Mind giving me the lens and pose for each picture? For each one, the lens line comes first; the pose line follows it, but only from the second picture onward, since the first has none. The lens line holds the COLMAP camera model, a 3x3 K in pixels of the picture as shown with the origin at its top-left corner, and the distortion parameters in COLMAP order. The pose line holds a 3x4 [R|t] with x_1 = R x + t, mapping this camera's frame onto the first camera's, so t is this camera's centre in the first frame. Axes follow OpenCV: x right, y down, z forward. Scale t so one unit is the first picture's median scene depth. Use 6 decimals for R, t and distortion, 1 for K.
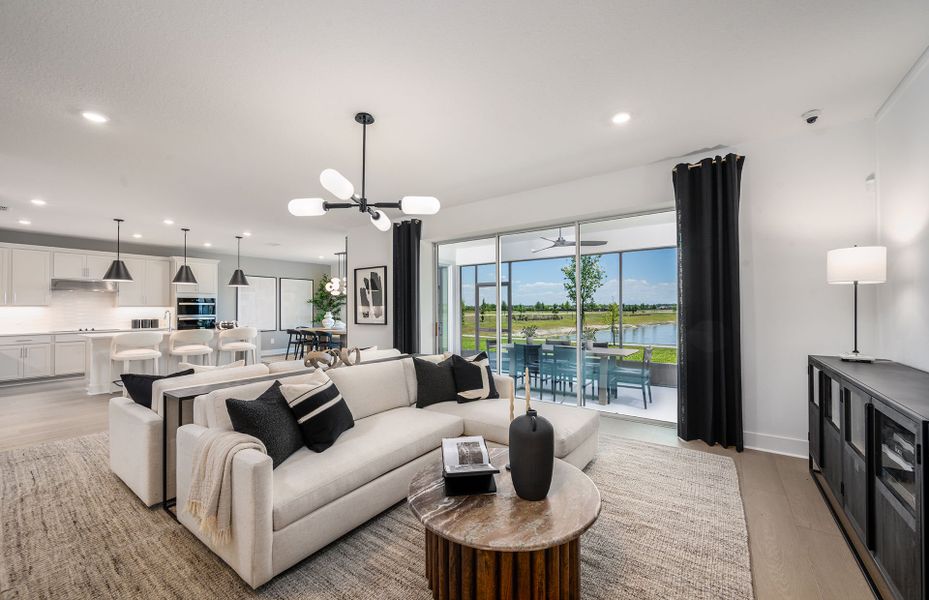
lens RADIAL K [[367.1, 0, 464.5], [0, 367.1, 300.0], [0, 0, 1]] dist [-0.000276, 0.000016]
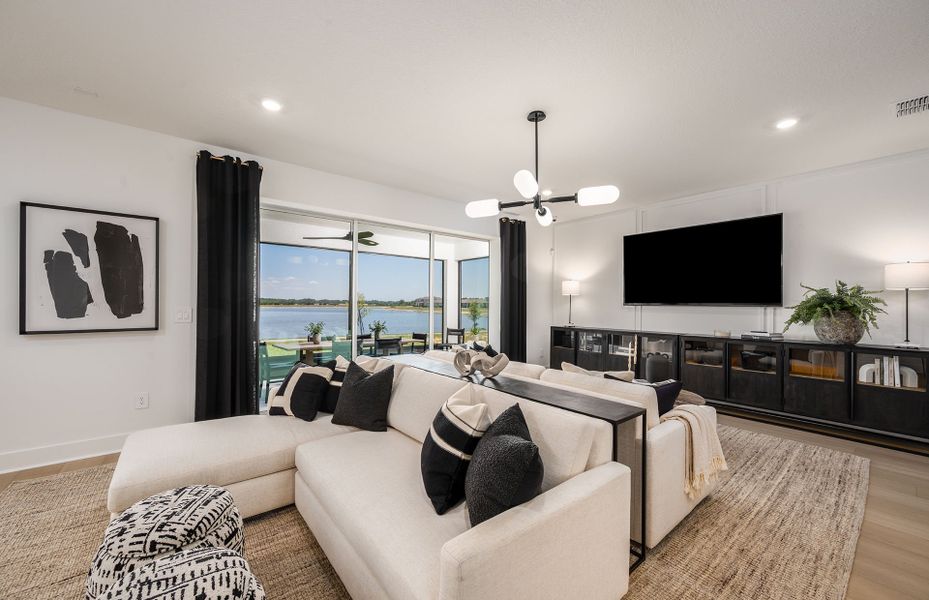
lens RADIAL K [[367.1, 0, 464.5], [0, 367.1, 300.0], [0, 0, 1]] dist [-0.000276, 0.000016]
pose [[0.277905, 0.022035, 0.960356, -0.636860], [-0.032372, 0.999384, -0.013563, 0.018245], [-0.960063, -0.027320, 0.278447, 0.456748]]
